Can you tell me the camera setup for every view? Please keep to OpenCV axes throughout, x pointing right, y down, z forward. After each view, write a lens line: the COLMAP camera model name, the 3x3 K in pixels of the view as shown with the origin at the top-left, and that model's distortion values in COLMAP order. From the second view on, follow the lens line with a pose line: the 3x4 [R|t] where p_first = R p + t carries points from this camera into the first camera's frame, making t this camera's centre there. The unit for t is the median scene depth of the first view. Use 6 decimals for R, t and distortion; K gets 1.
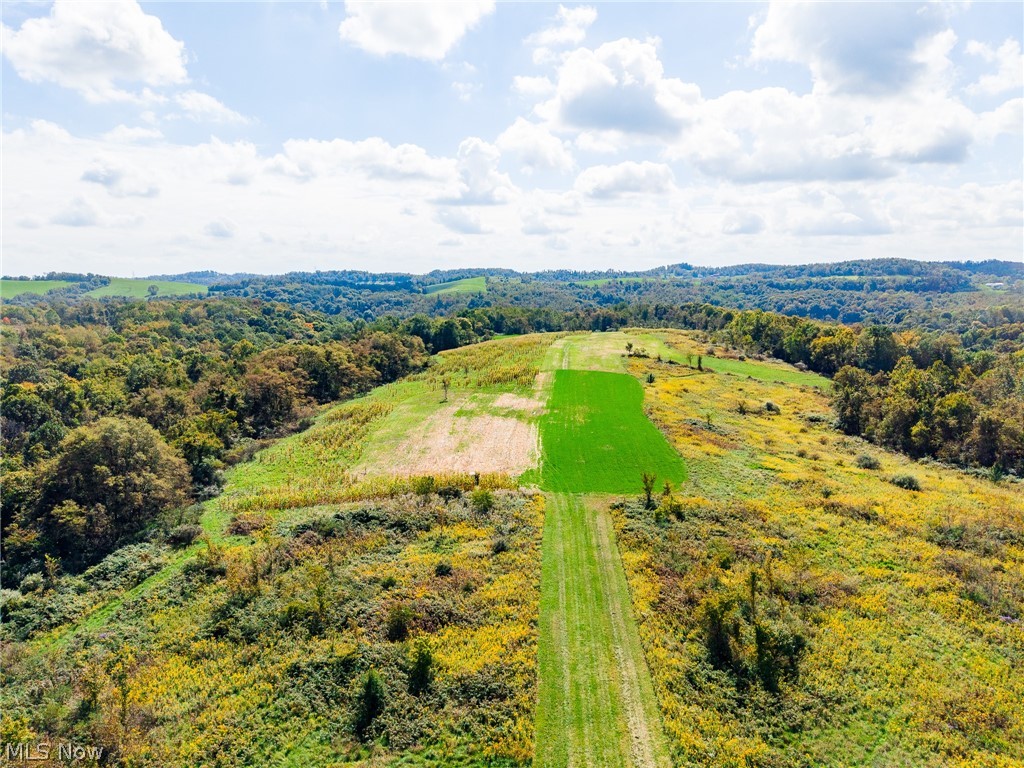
lens RADIAL K [[684.0, 0, 511.9], [0, 684.0, 388.9], [0, 0, 1]] dist [0.038020, -0.041590]
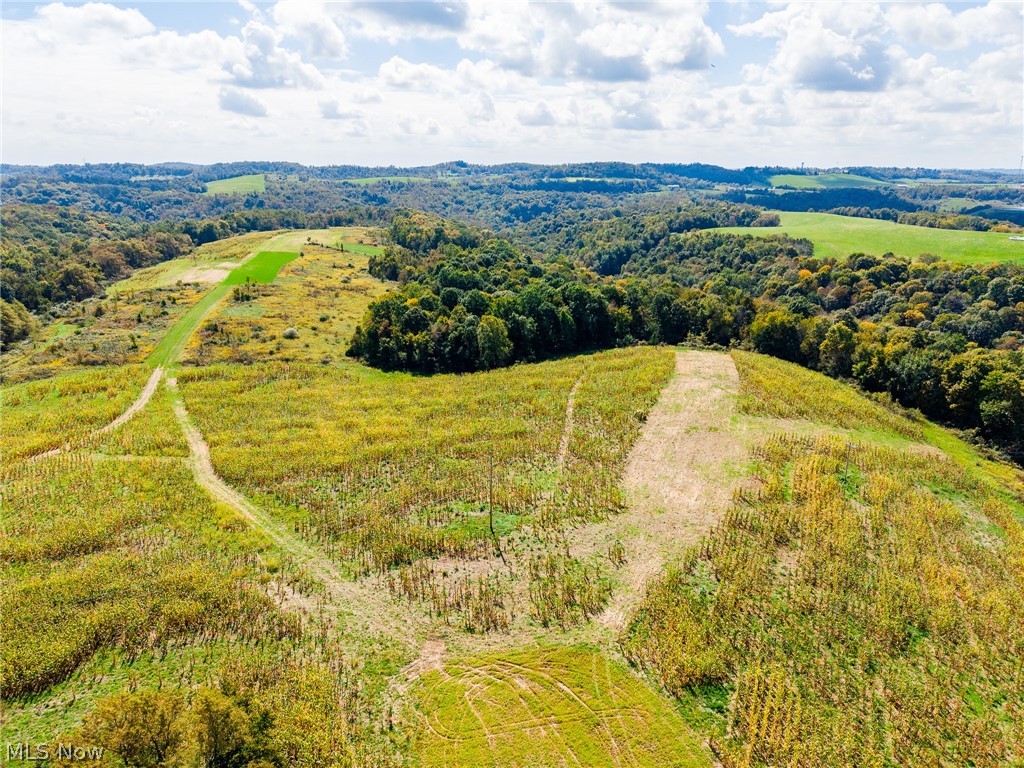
lens RADIAL K [[684.0, 0, 510.5], [0, 684.0, 383.9], [0, 0, 1]] dist [0.038020, -0.041590]
pose [[0.965104, -0.069794, 0.252397, 0.035395], [0.032214, 0.988151, 0.150069, 0.011272], [-0.259880, -0.136702, 0.955916, -0.172866]]
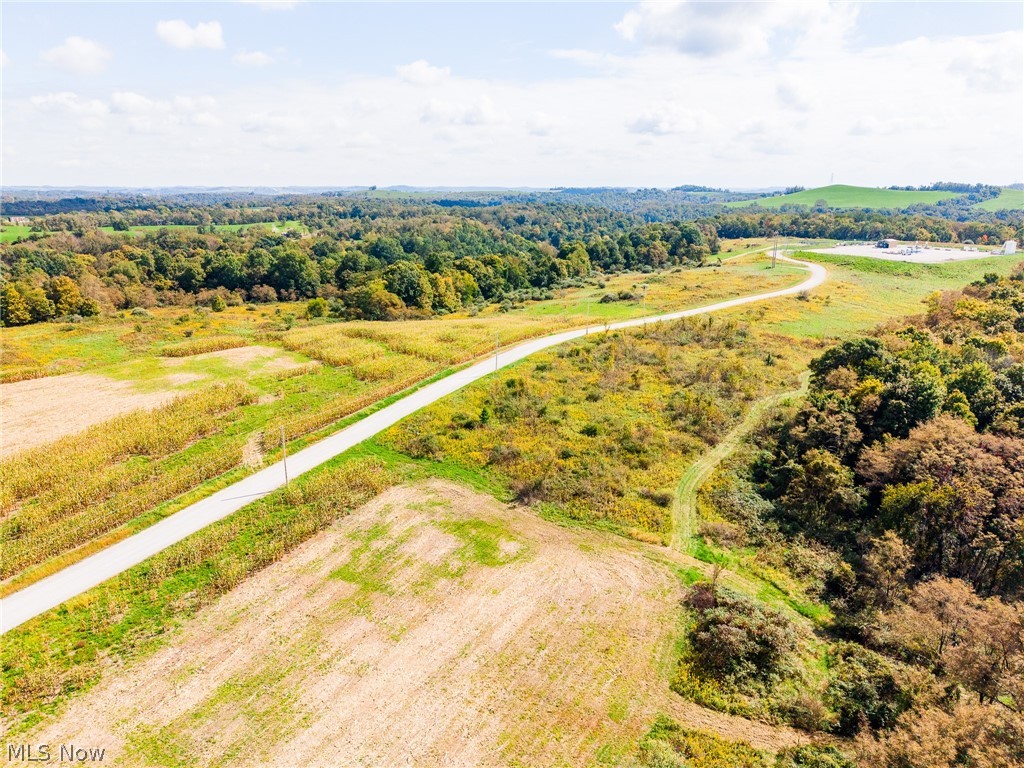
lens RADIAL K [[684.0, 0, 509.3], [0, 684.0, 384.2], [0, 0, 1]] dist [0.038020, -0.041590]
pose [[0.492374, 0.245507, -0.835041, -0.056082], [-0.140836, 0.969224, 0.201915, 0.000884], [0.858914, 0.018186, 0.511797, -0.038756]]
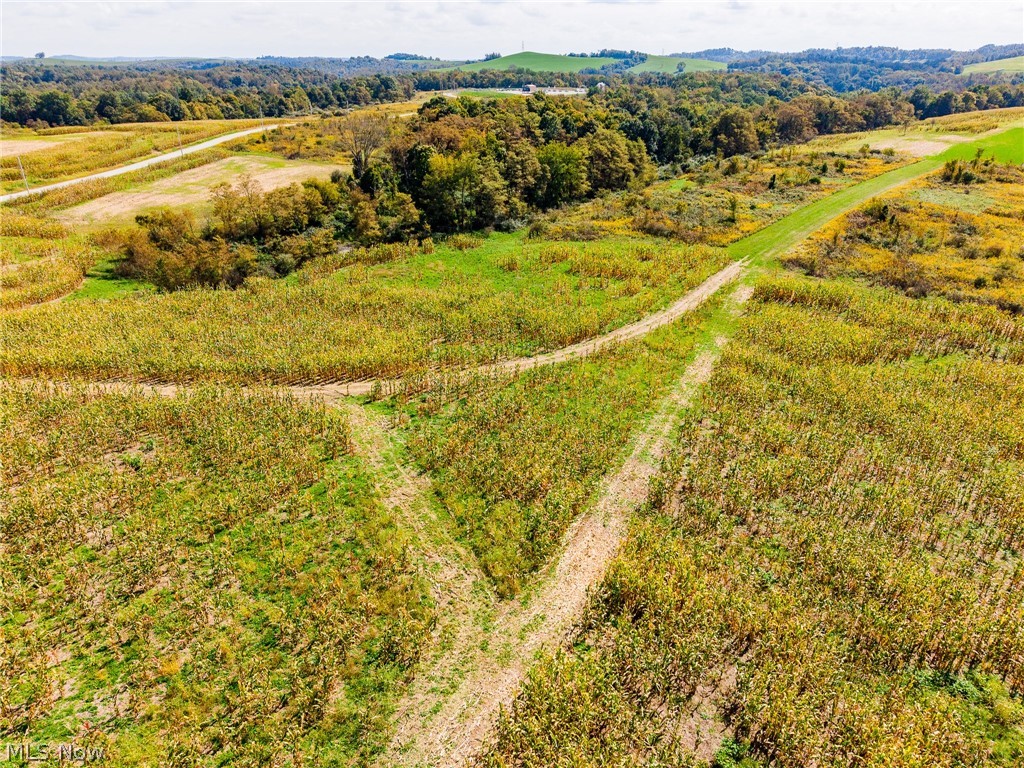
lens RADIAL K [[684.0, 0, 510.8], [0, 684.0, 388.5], [0, 0, 1]] dist [0.038020, -0.041590]
pose [[0.780535, 0.275702, -0.561029, 0.028464], [-0.104795, 0.942495, 0.317365, 0.018250], [0.616265, -0.188922, 0.764543, -0.099102]]
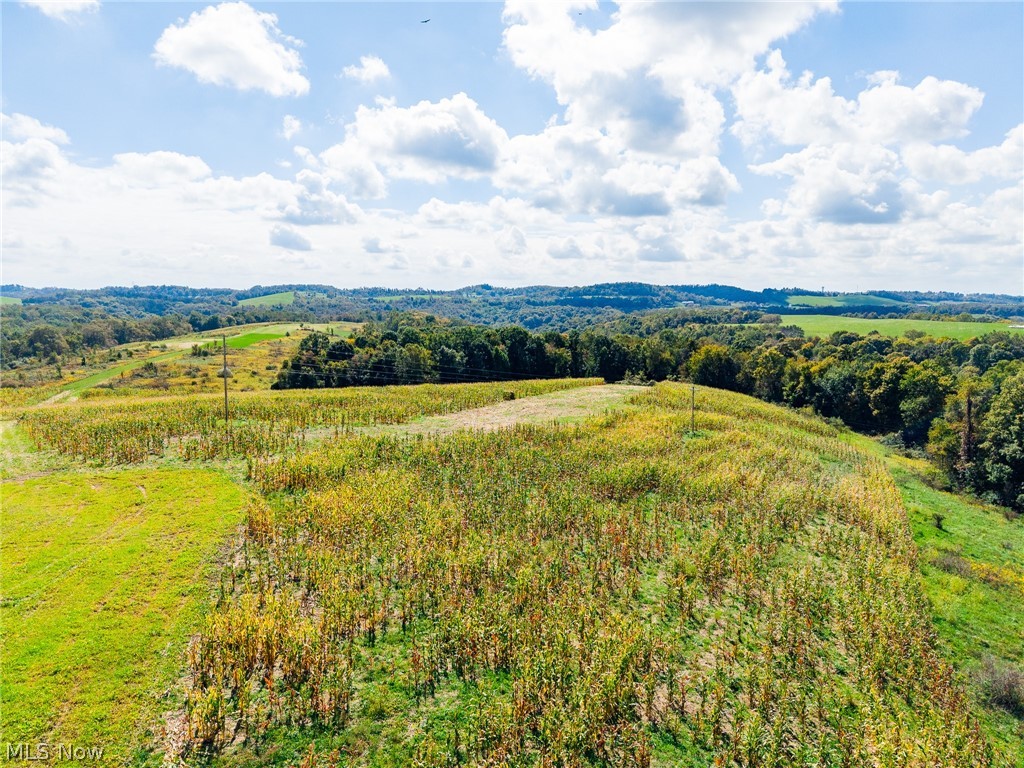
lens RADIAL K [[684.0, 0, 509.5], [0, 684.0, 387.8], [0, 0, 1]] dist [0.038020, -0.041590]
pose [[0.976611, -0.018927, 0.214181, 0.056951], [0.025099, 0.999343, -0.026132, 0.031052], [-0.213545, 0.030896, 0.976444, -0.173637]]
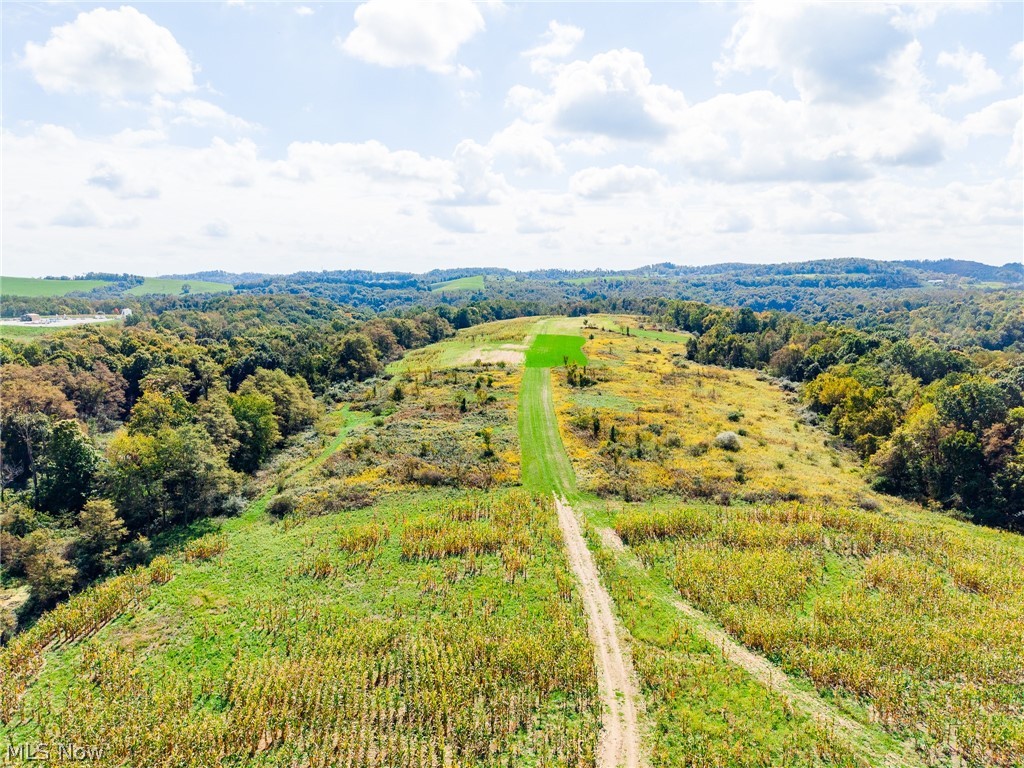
lens RADIAL K [[684.0, 0, 513.1], [0, 684.0, 386.2], [0, 0, 1]] dist [0.038020, -0.041590]
pose [[0.999951, -0.003925, 0.009139, -0.001265], [0.003939, 0.999991, -0.001523, 0.014887], [-0.009133, 0.001559, 0.999957, -0.094822]]
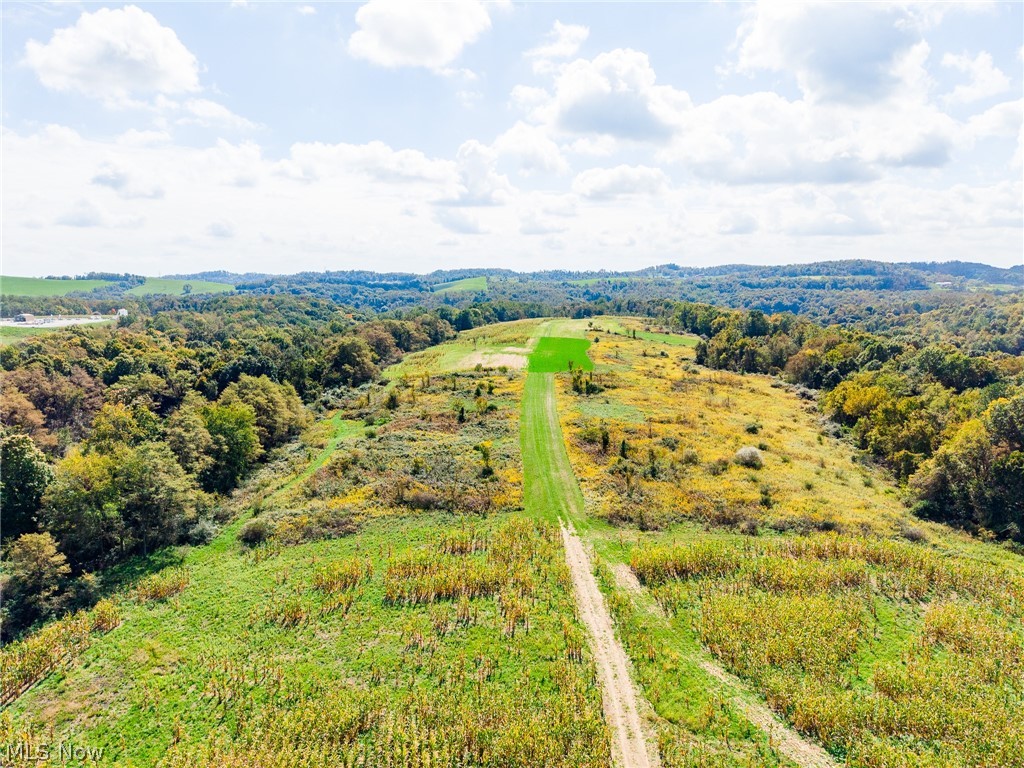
lens RADIAL K [[684.0, 0, 512.9], [0, 684.0, 386.0], [0, 0, 1]] dist [0.038020, -0.041590]
pose [[0.999990, -0.000460, 0.004482, -0.001041], [0.000474, 0.999995, -0.003281, 0.013749], [-0.004480, 0.003283, 0.999985, -0.087543]]
